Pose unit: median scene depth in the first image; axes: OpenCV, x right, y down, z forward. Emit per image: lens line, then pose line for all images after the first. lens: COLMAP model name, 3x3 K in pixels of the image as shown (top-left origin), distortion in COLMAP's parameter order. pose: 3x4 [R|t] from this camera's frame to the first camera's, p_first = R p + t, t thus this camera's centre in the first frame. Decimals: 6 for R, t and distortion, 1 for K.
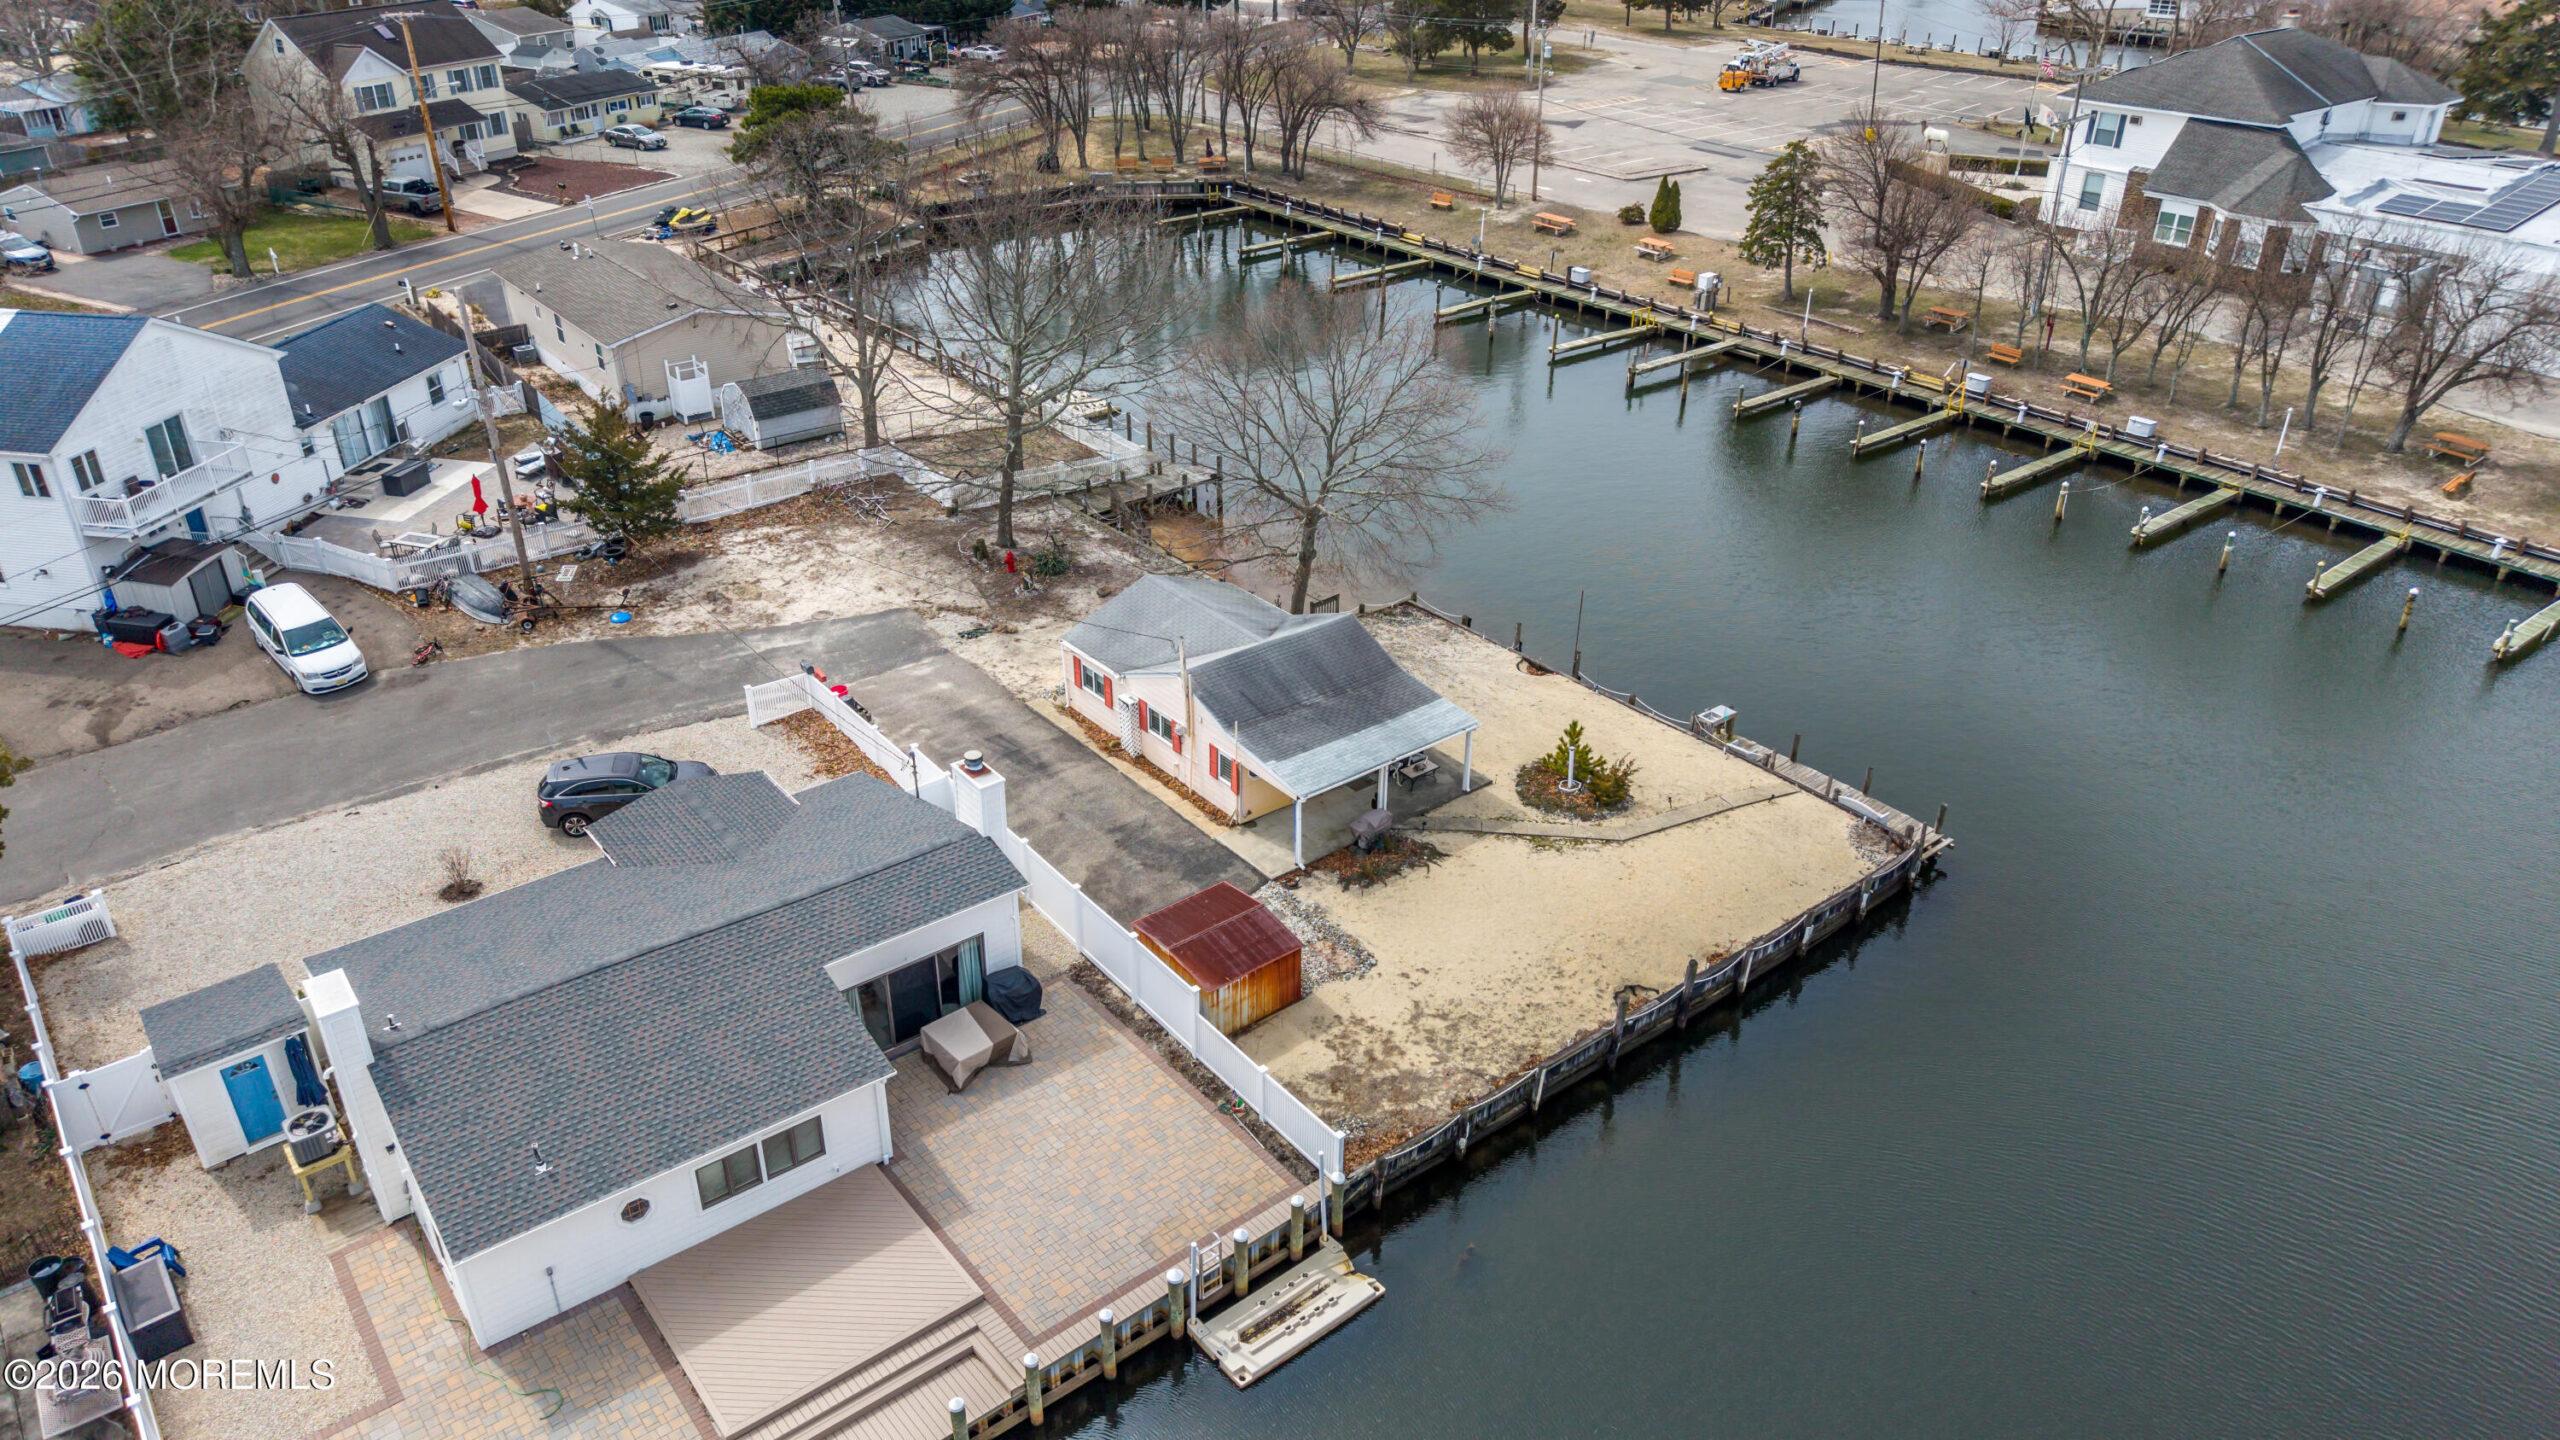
lens RADIAL K [[1733.7, 0, 1281.8], [0, 1733.7, 722.5], [0, 0, 1]] dist [0.044427, -0.057993]
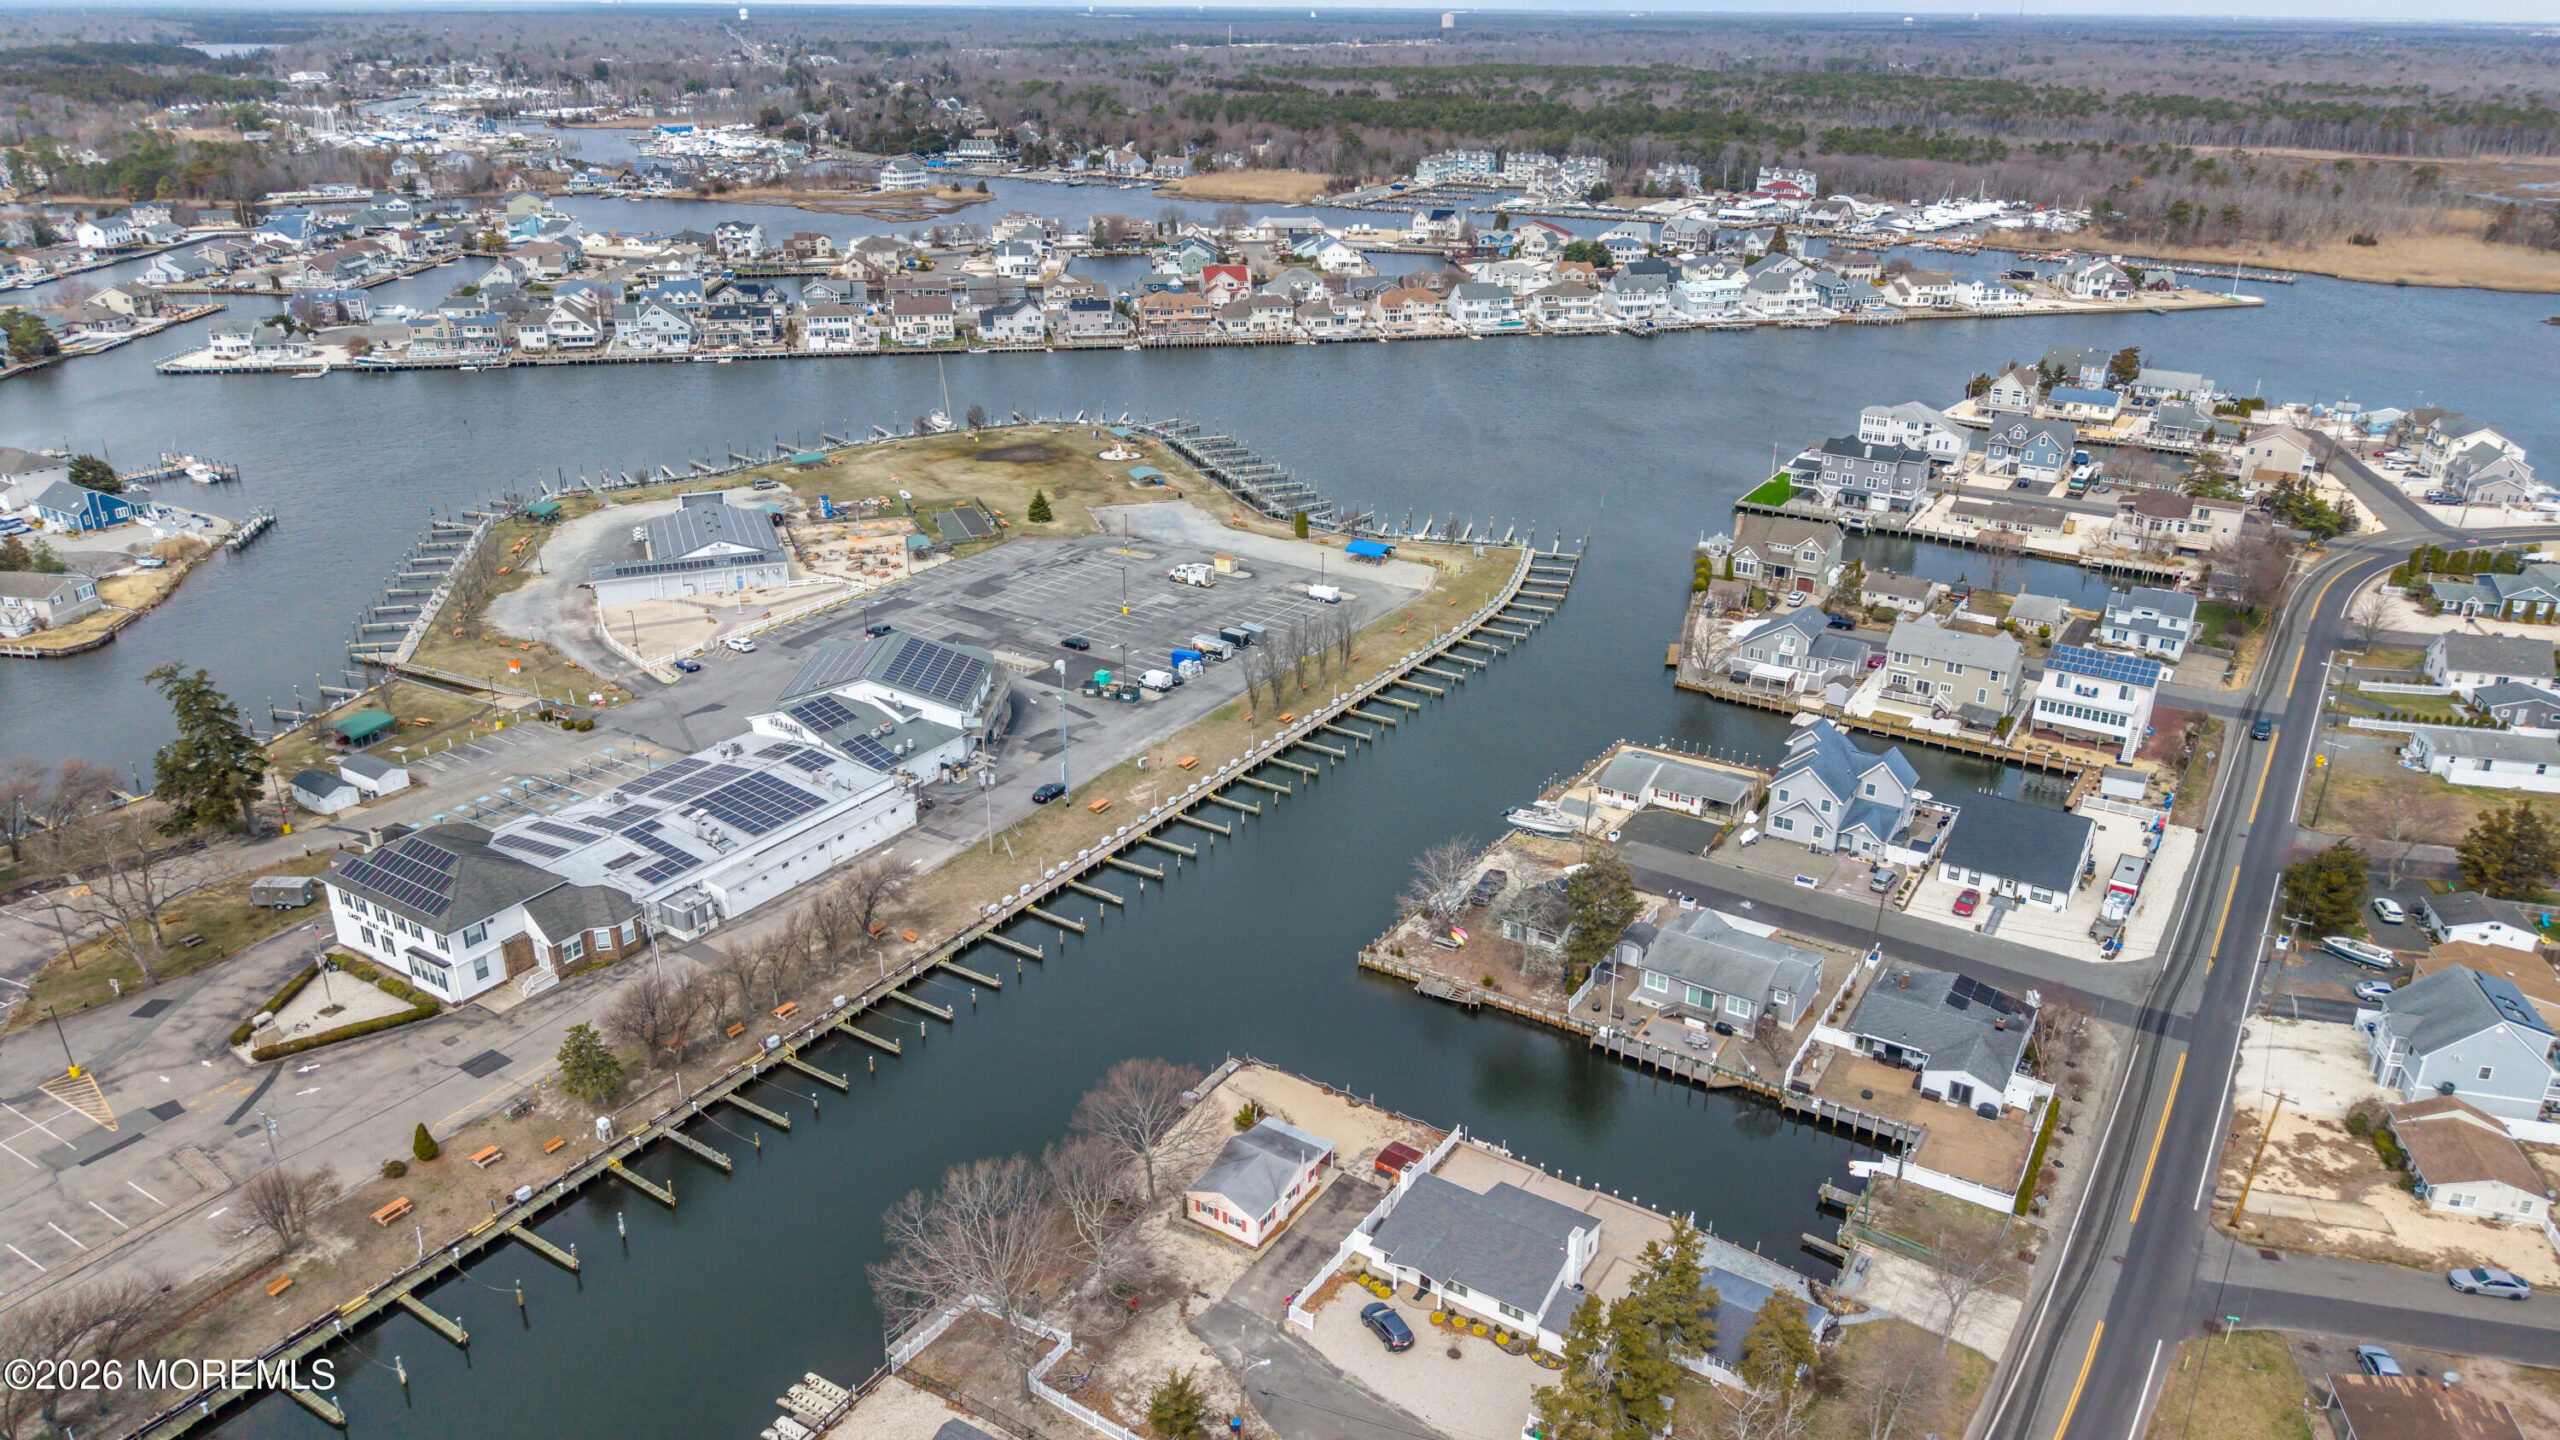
lens RADIAL K [[1672.5, 0, 1292.9], [0, 1672.5, 724.9], [0, 0, 1]] dist [0.053628, -0.076223]
pose [[-0.322700, -0.376824, 0.868256, -1.785439], [0.442532, 0.750826, 0.490332, -1.580670], [-0.836678, 0.542461, -0.075535, 0.685779]]
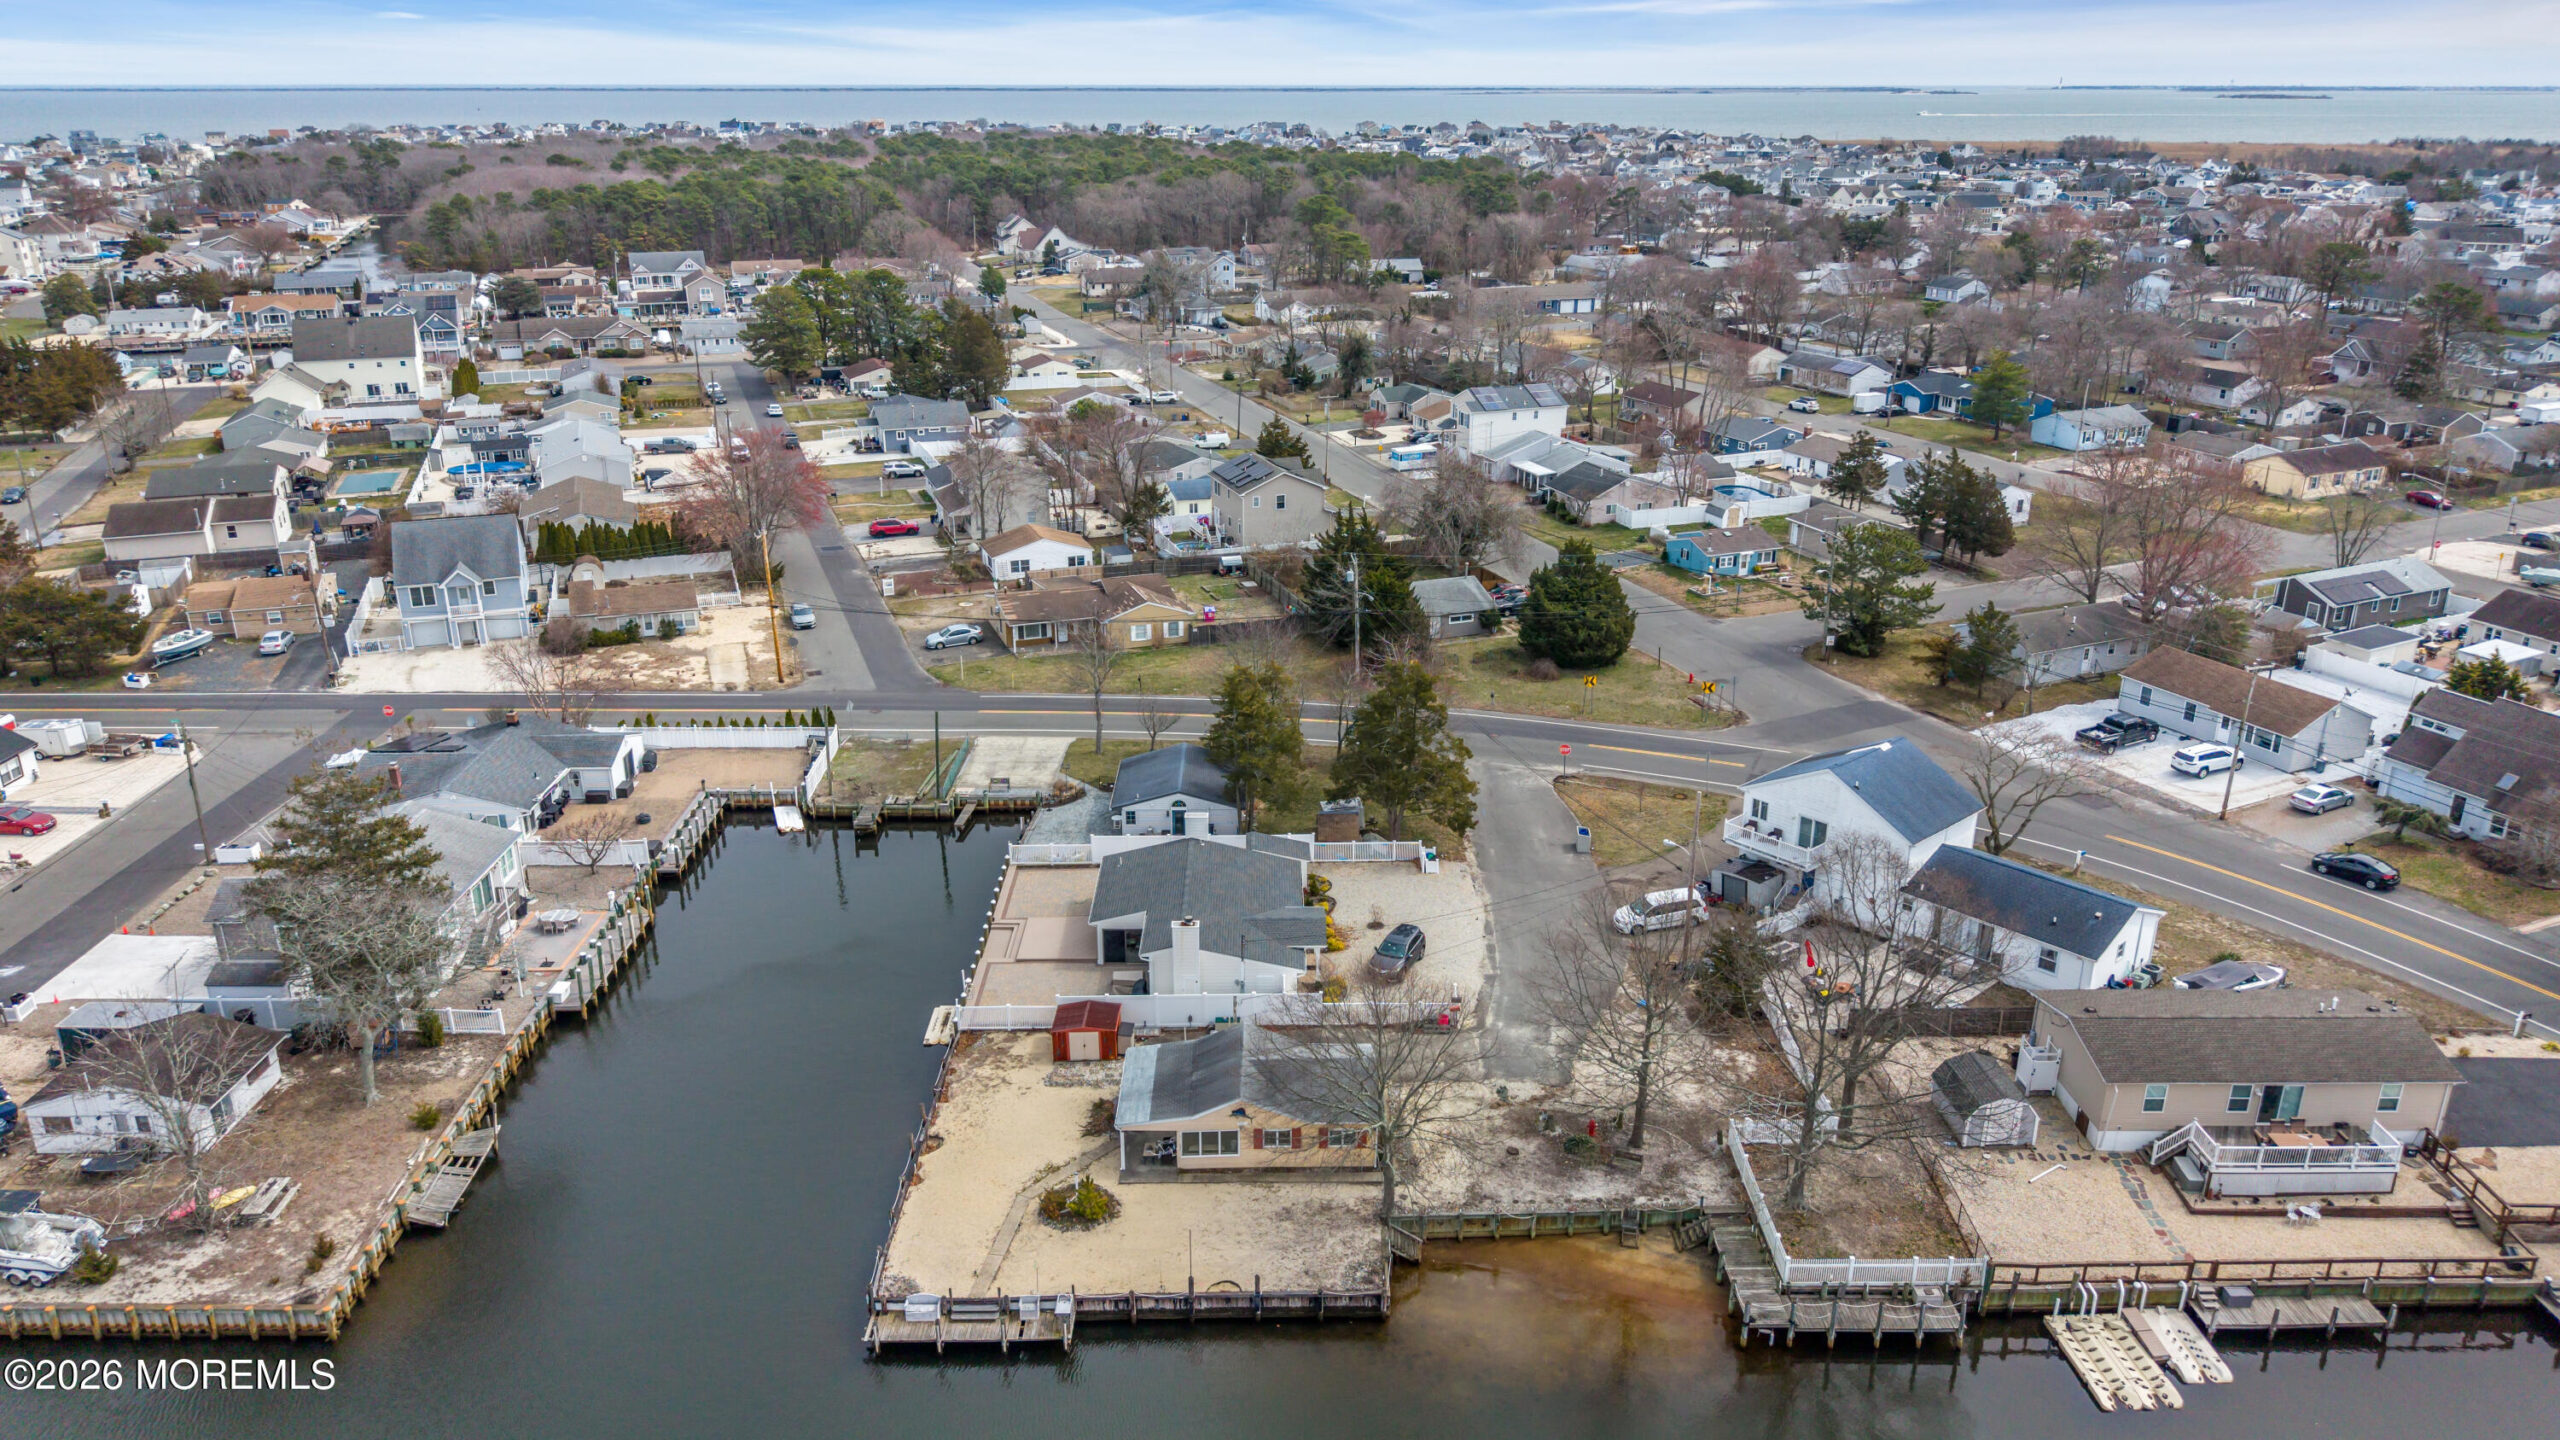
lens RADIAL K [[1733.7, 0, 1281.8], [0, 1733.7, 722.5], [0, 0, 1]] dist [0.044427, -0.057993]
pose [[-0.616845, 0.264386, -0.741352, 0.920525], [-0.381469, 0.723457, 0.575406, -1.033327], [0.688465, 0.637738, -0.345406, 1.187372]]
